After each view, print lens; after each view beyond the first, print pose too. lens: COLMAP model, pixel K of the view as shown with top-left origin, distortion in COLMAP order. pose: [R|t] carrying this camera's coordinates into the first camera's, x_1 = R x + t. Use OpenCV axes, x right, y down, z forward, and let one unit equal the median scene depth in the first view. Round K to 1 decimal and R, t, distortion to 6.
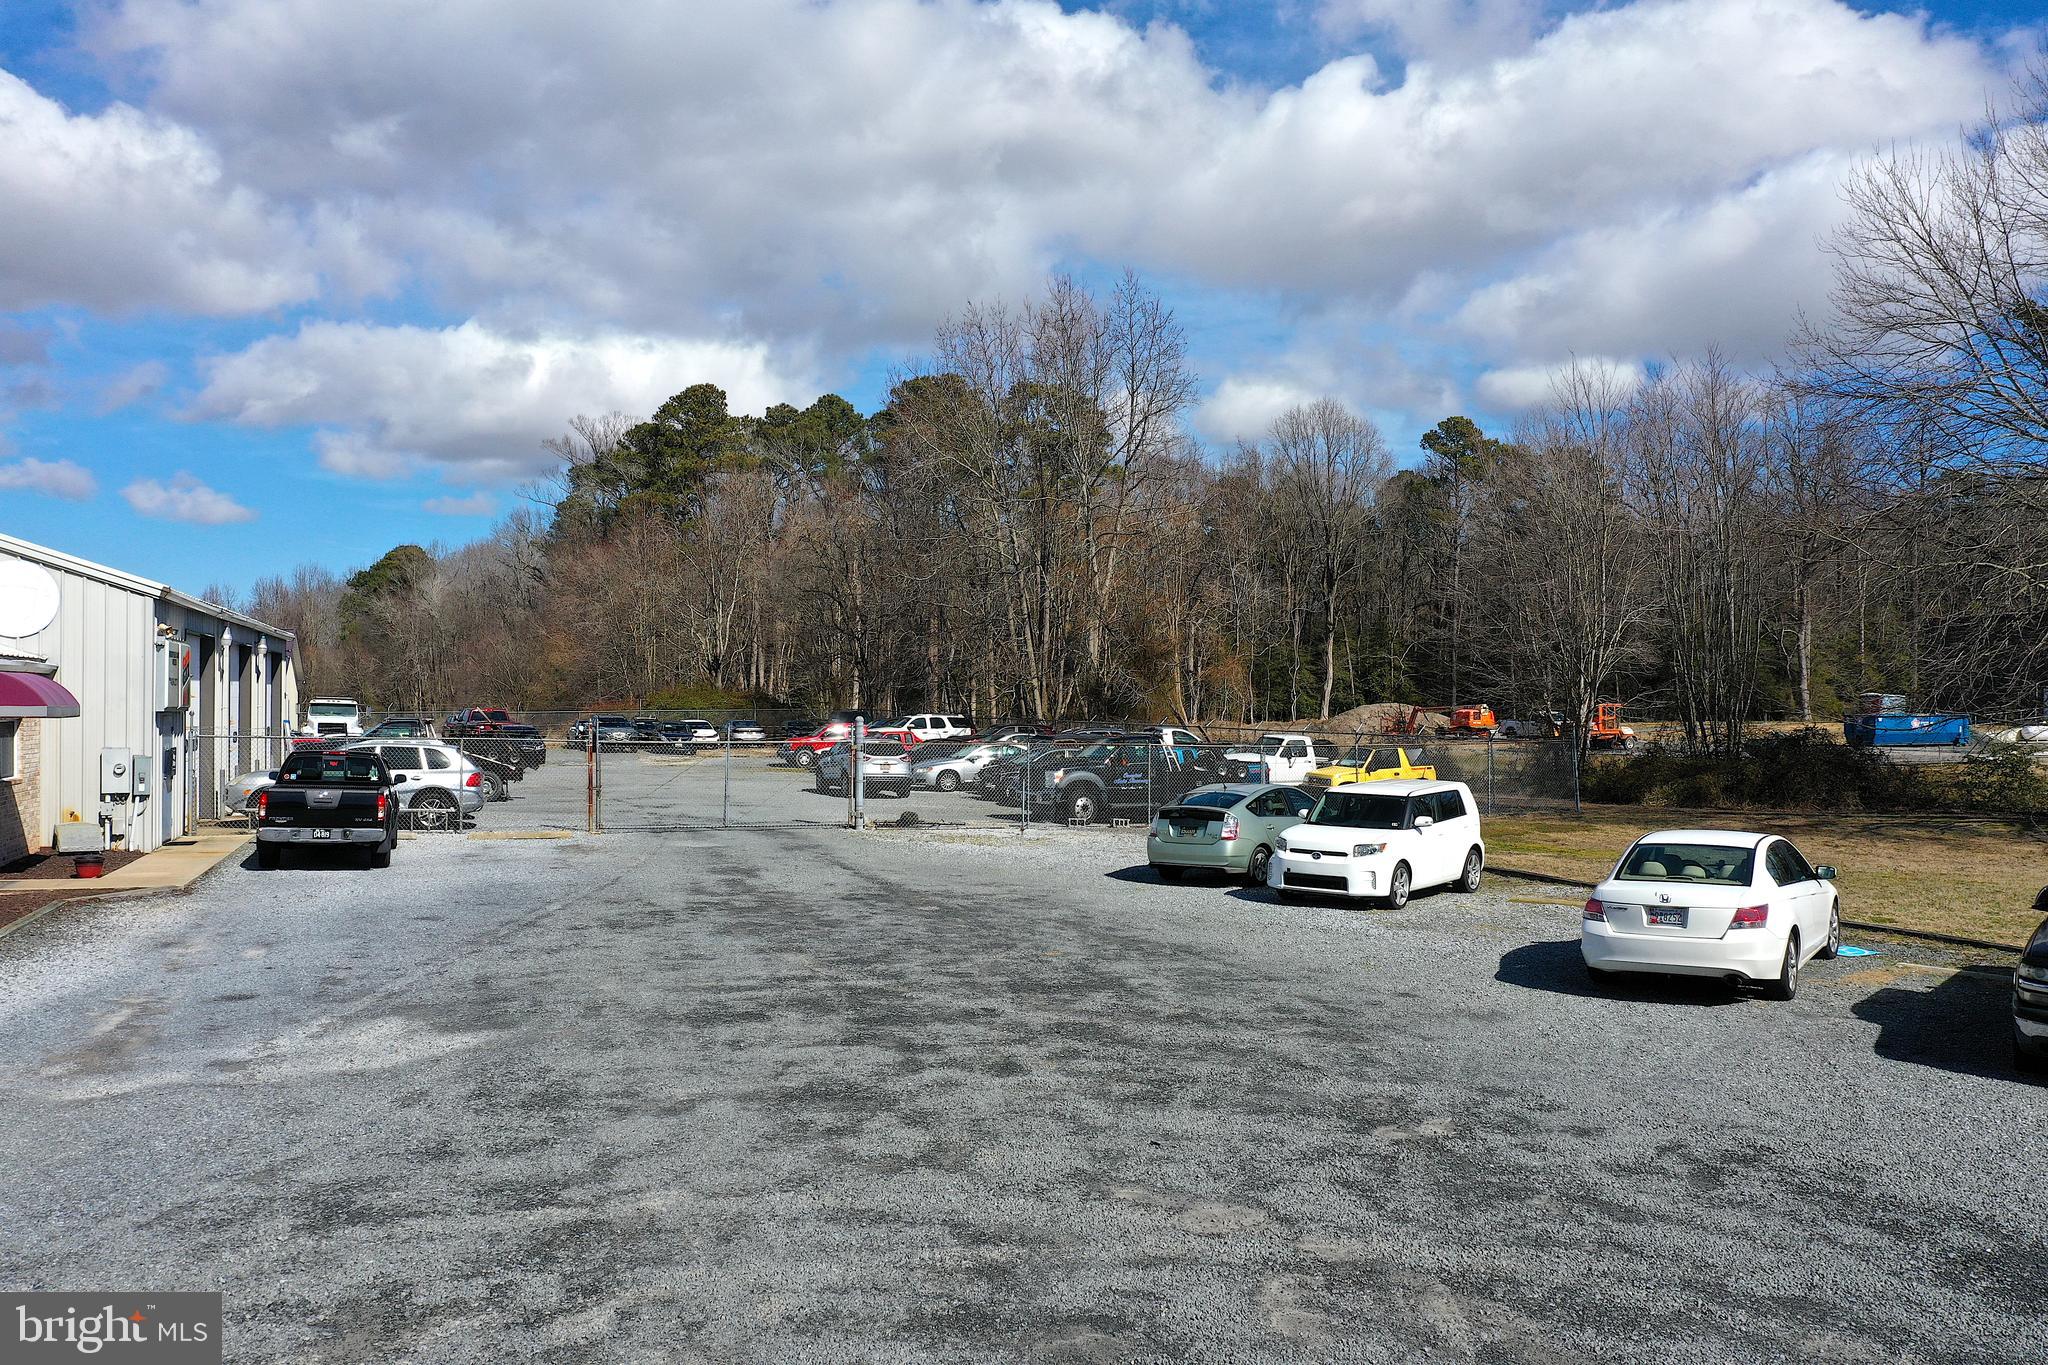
lens RADIAL K [[1626.2, 0, 1027.4], [0, 1626.2, 684.2], [0, 0, 1]] dist [0.000453, -0.000699]
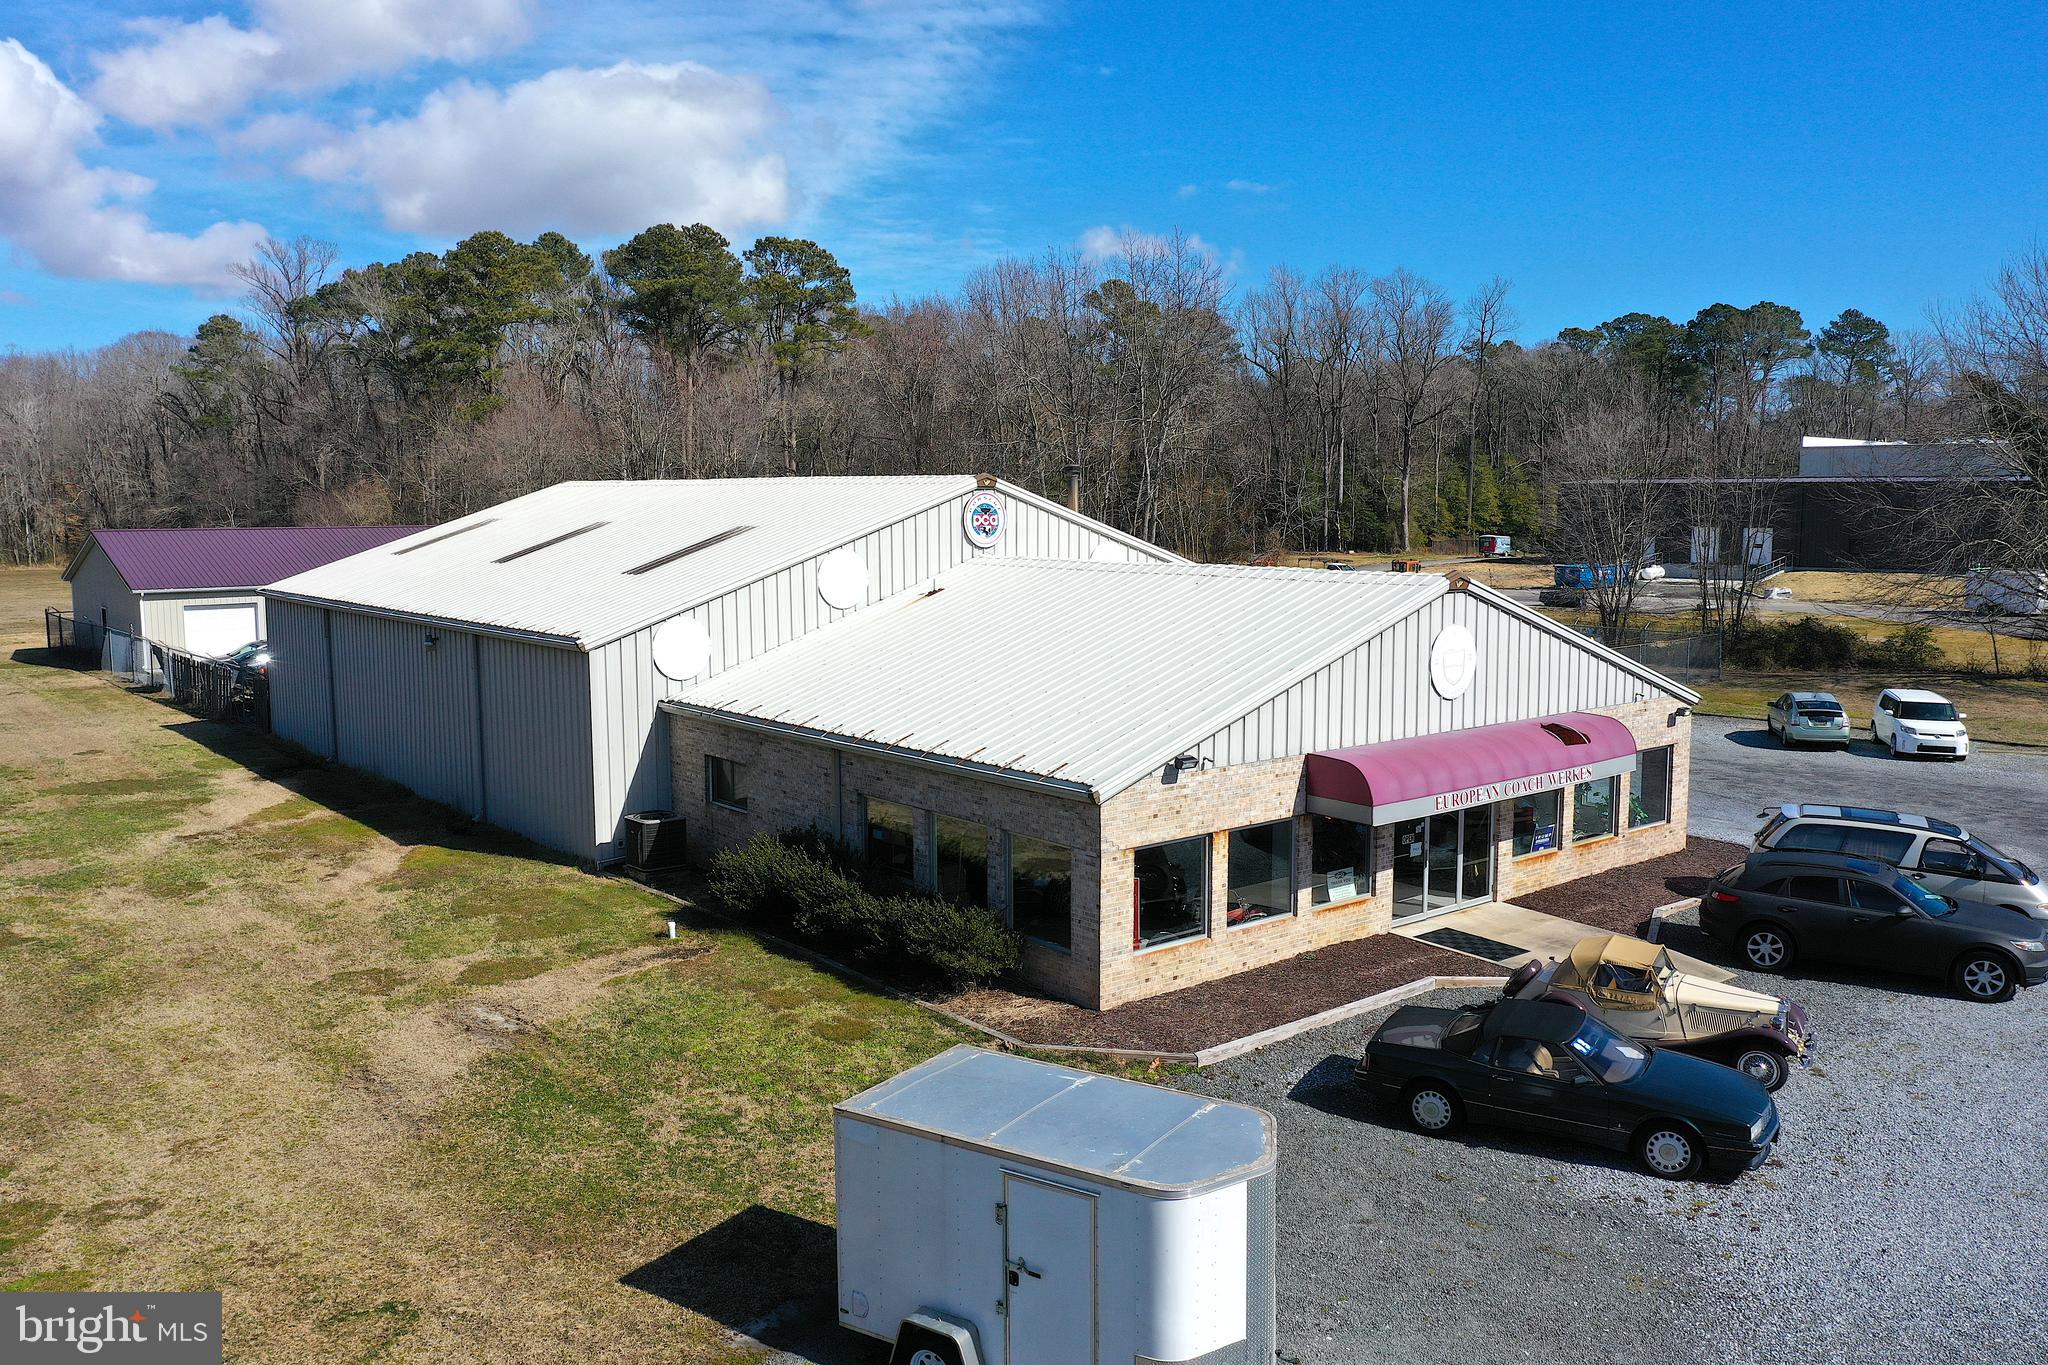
lens RADIAL K [[1626.2, 0, 1027.4], [0, 1626.2, 684.2], [0, 0, 1]] dist [0.000453, -0.000699]
pose [[0.937949, -0.042022, 0.344218, -1.302183], [-0.000894, 0.992334, 0.123580, -0.171946], [-0.346773, -0.116220, 0.930721, -0.399105]]
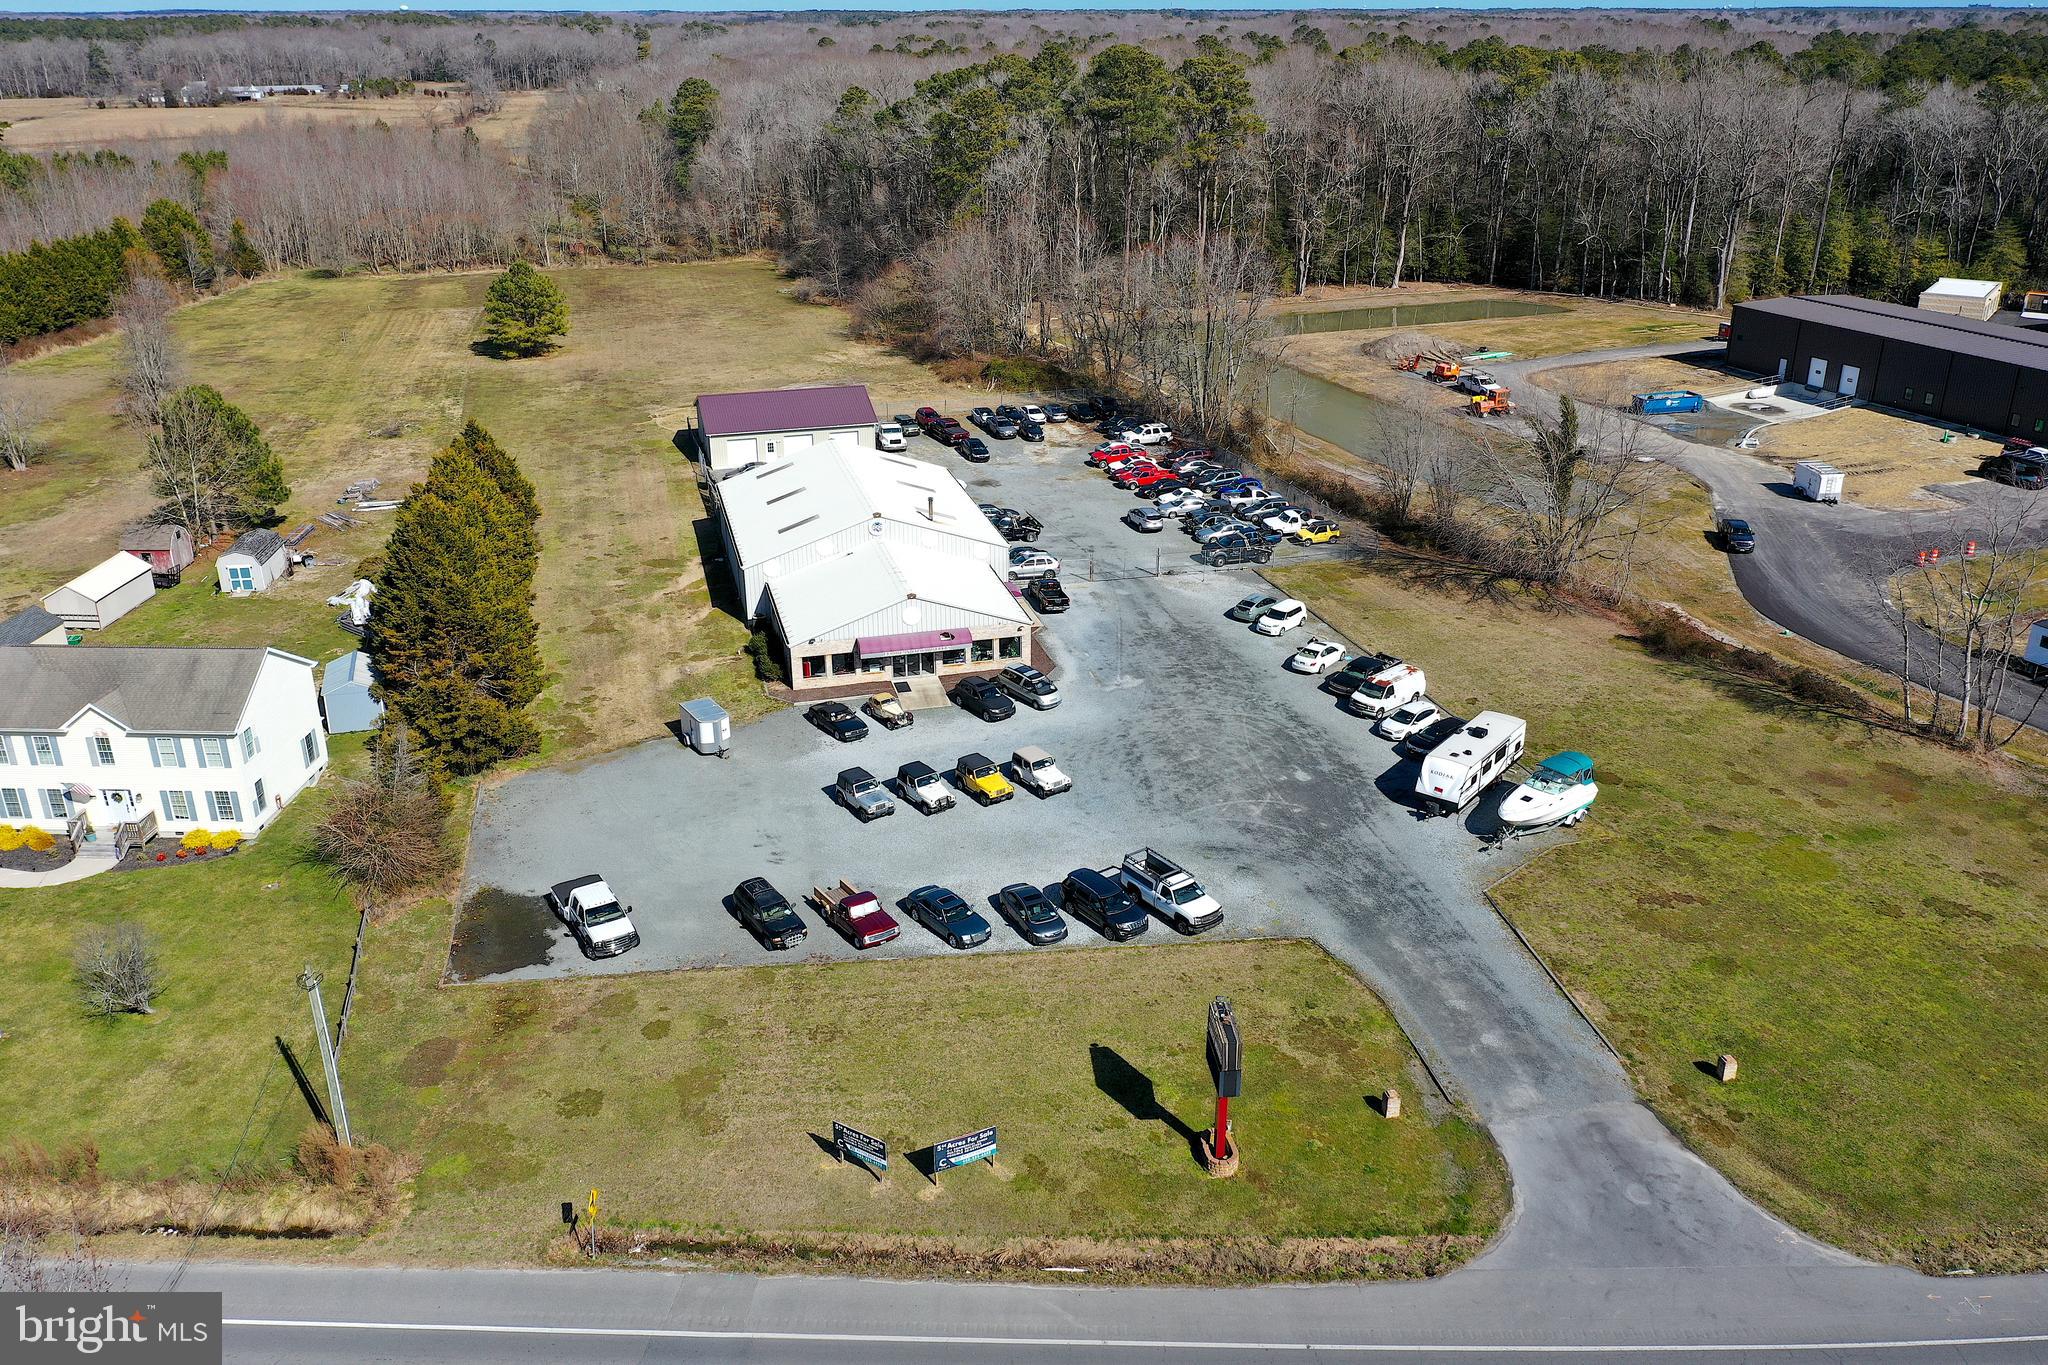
lens RADIAL K [[1626.2, 0, 1027.4], [0, 1626.2, 684.2], [0, 0, 1]] dist [0.000453, -0.000699]
pose [[0.996706, 0.029342, -0.075611, -0.144431], [0.002665, 0.919911, 0.392118, -1.424469], [0.081061, -0.391028, 0.916802, -3.136515]]
